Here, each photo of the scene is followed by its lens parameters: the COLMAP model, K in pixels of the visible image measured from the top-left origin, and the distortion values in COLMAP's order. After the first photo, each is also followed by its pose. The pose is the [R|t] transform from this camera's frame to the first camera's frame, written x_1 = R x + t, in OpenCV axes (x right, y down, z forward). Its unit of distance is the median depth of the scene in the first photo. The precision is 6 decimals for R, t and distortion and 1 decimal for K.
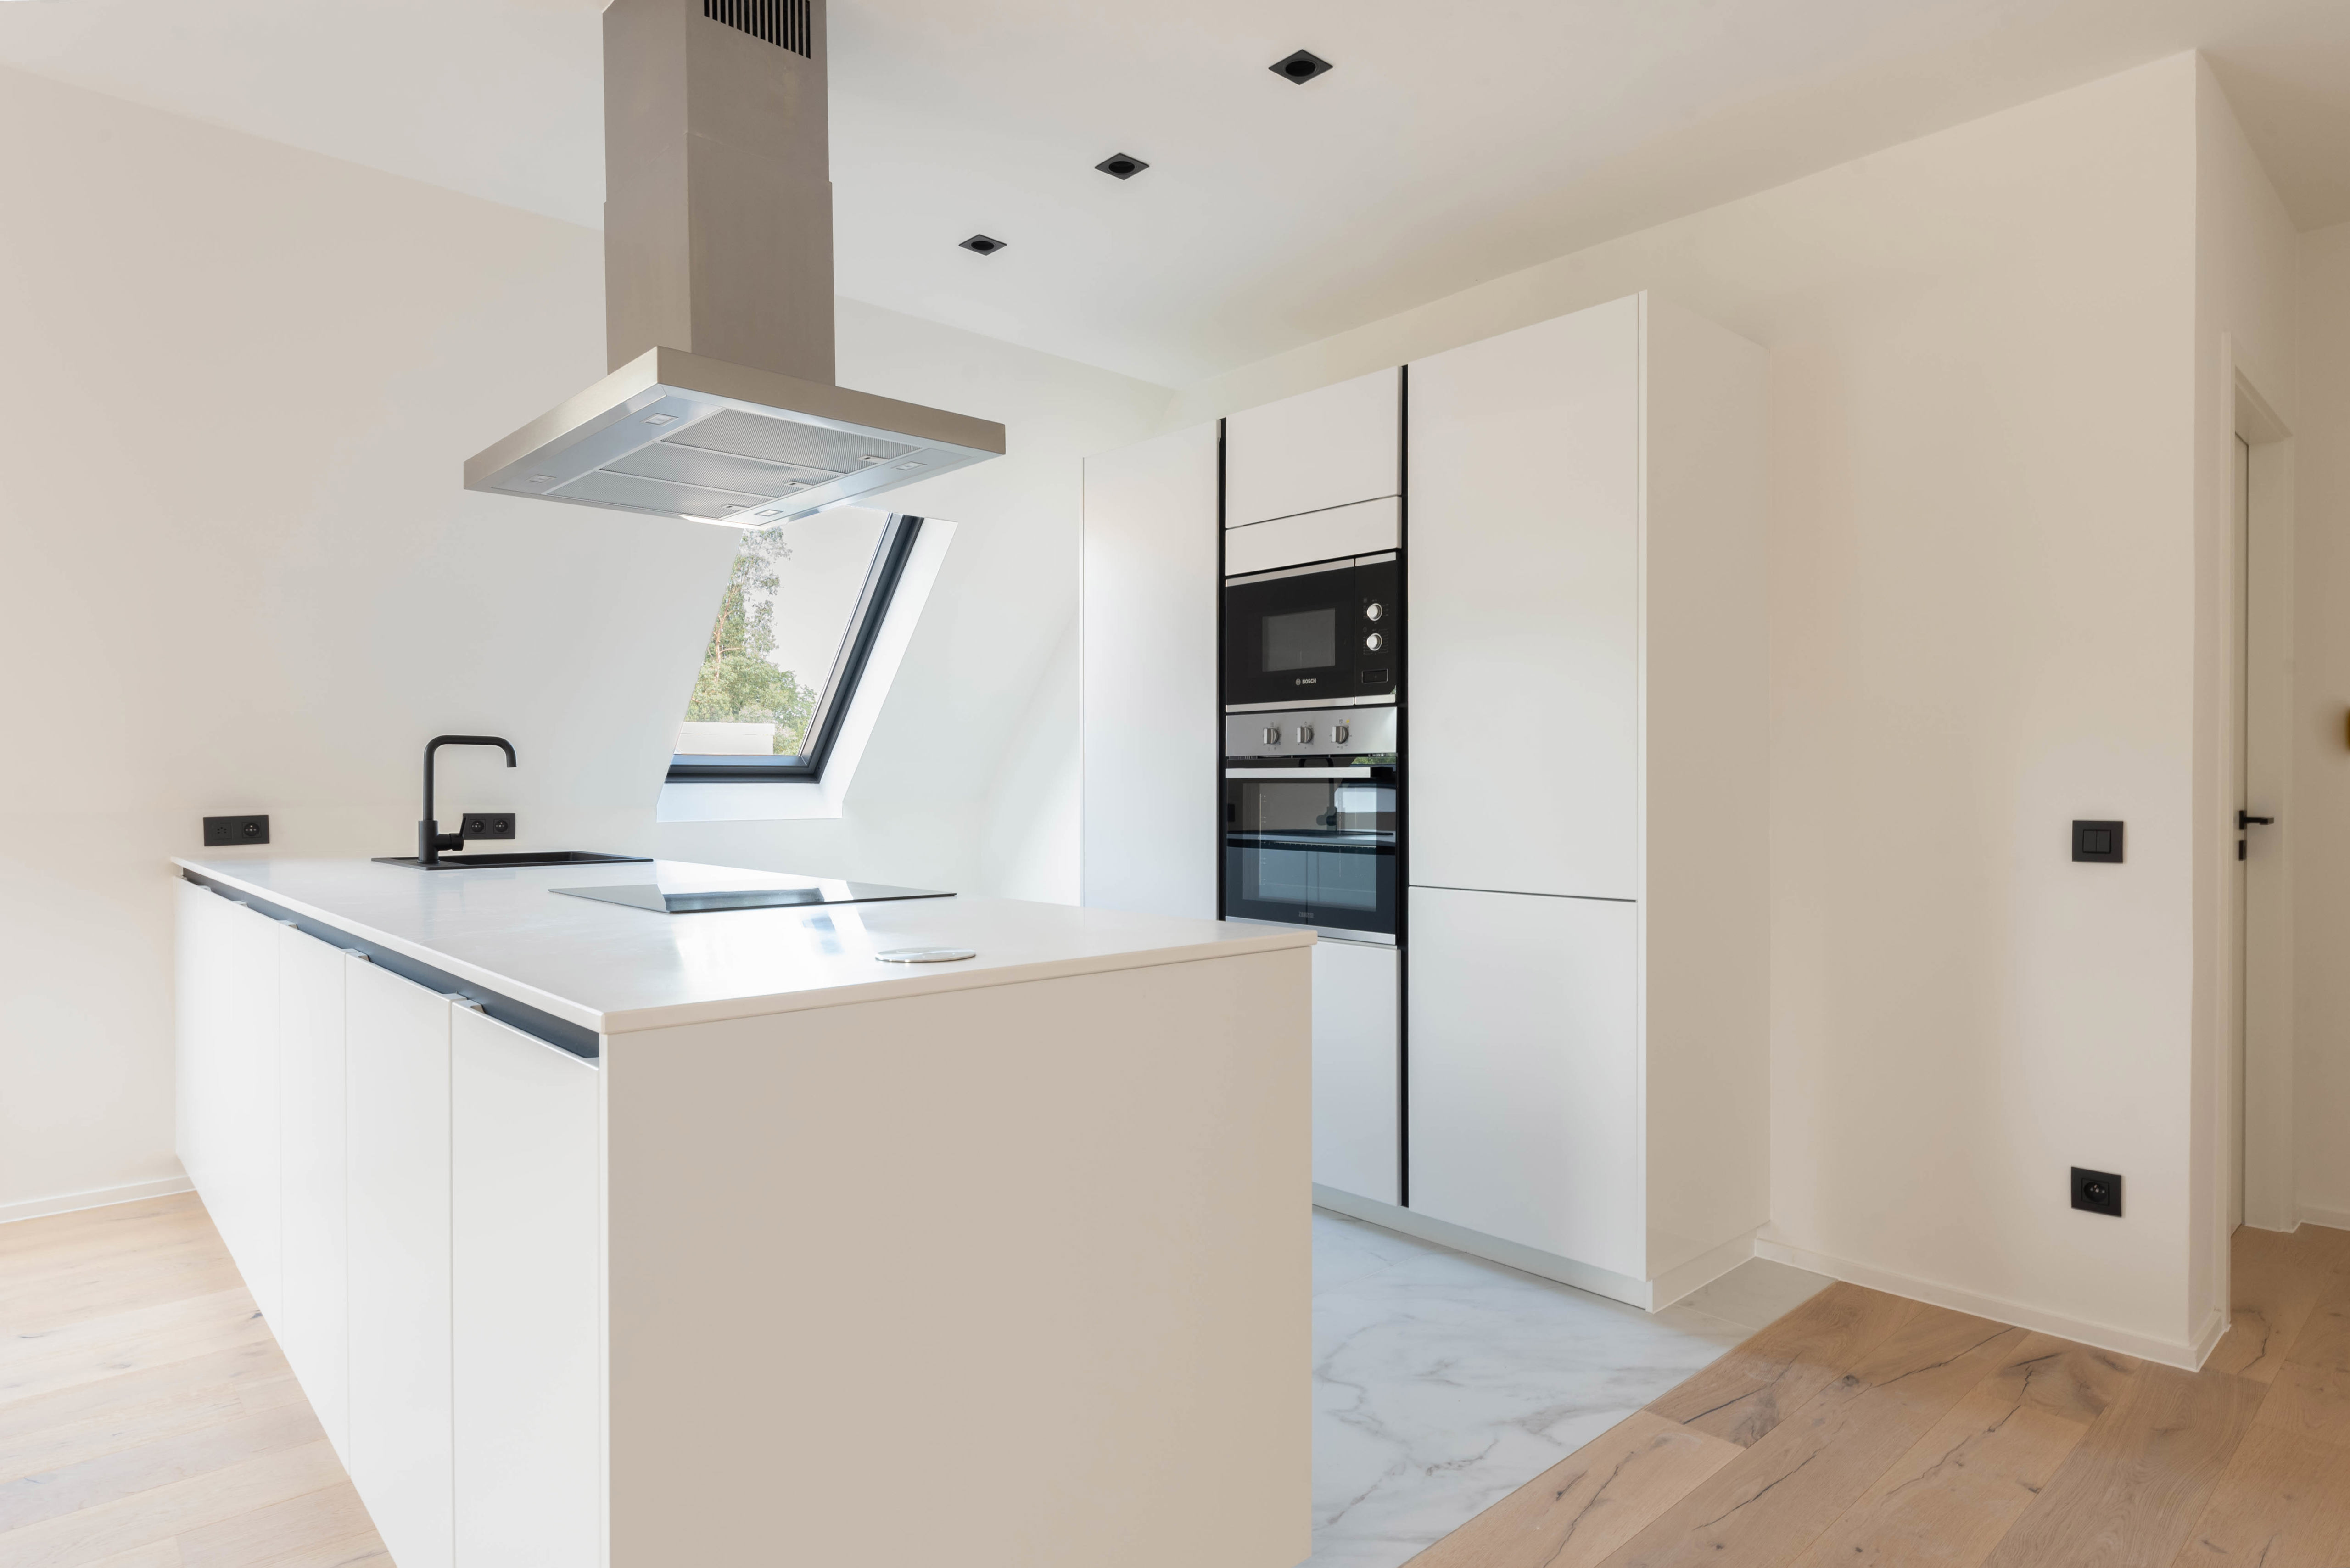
lens RADIAL K [[1319.9, 0, 1175.0], [0, 1319.9, 784.0], [0, 0, 1]] dist [0.005722, -0.000611]
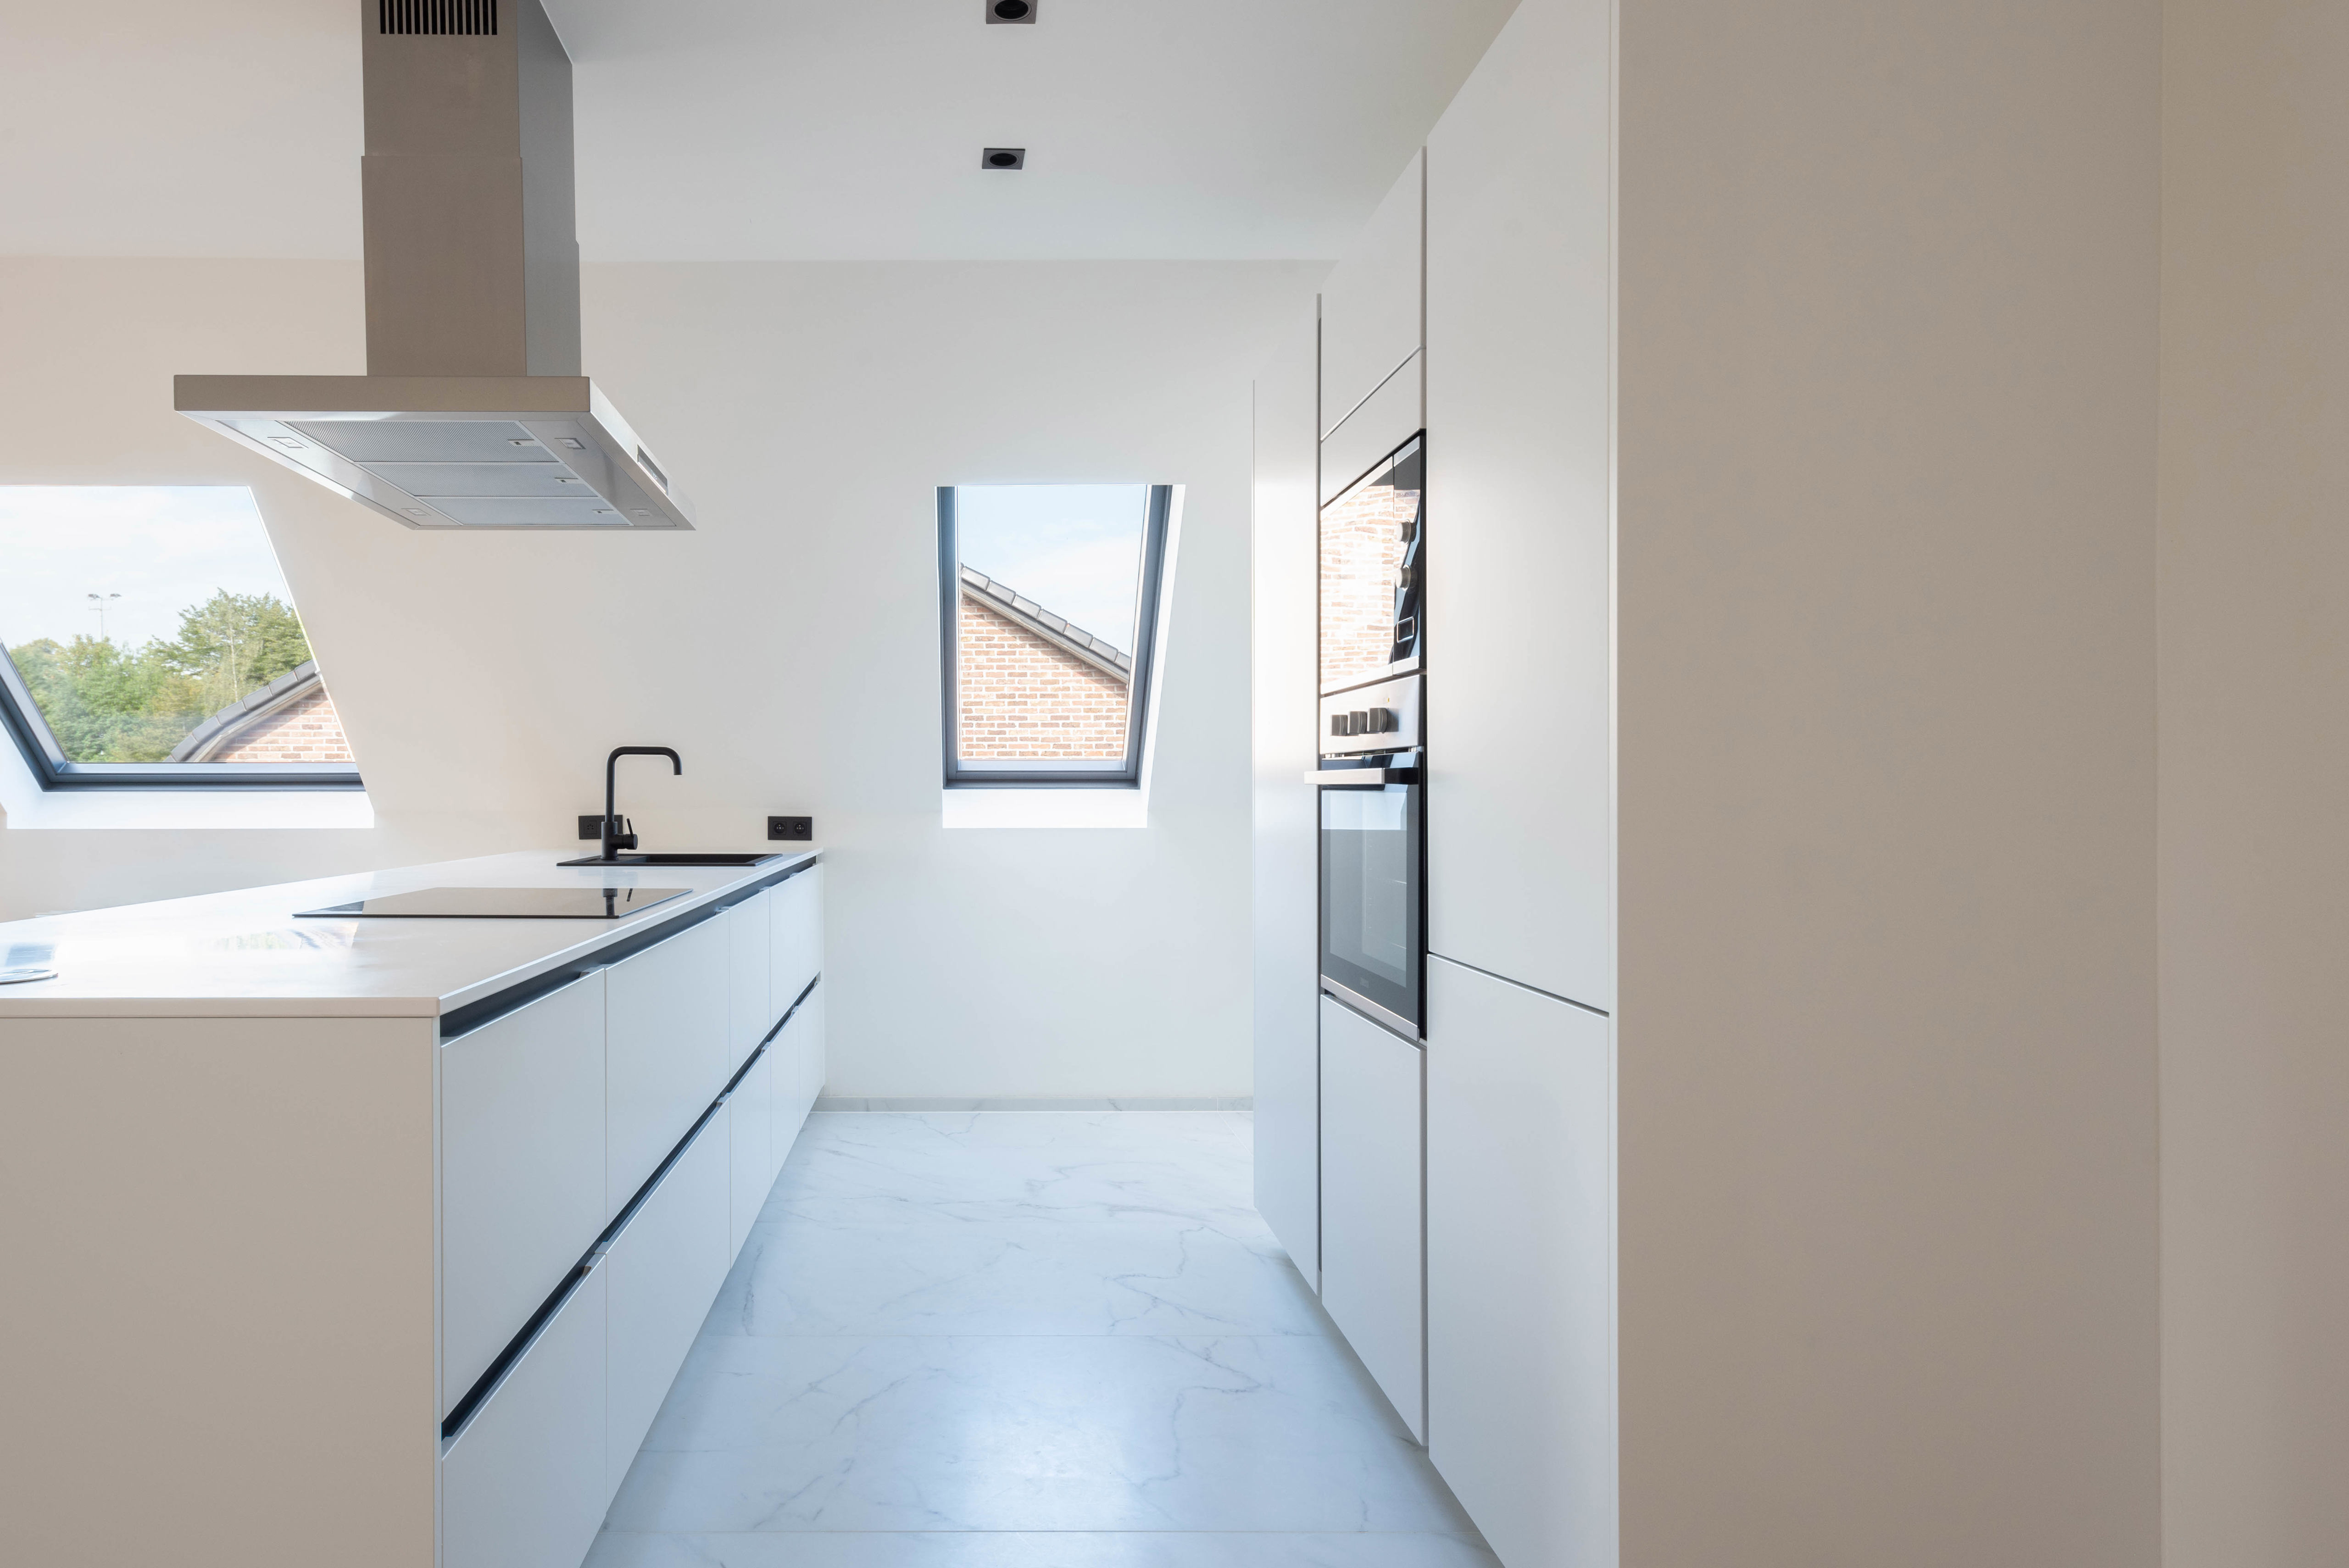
lens RADIAL K [[1355.3, 0, 1174.5], [0, 1355.3, 784.0], [0, 0, 1]] dist [-0.000987, -0.001420]
pose [[0.743747, -0.000708, -0.668461, 0.525642], [-0.003678, 0.999980, -0.005151, -0.000757], [0.668451, 0.006289, 0.743729, 0.422894]]
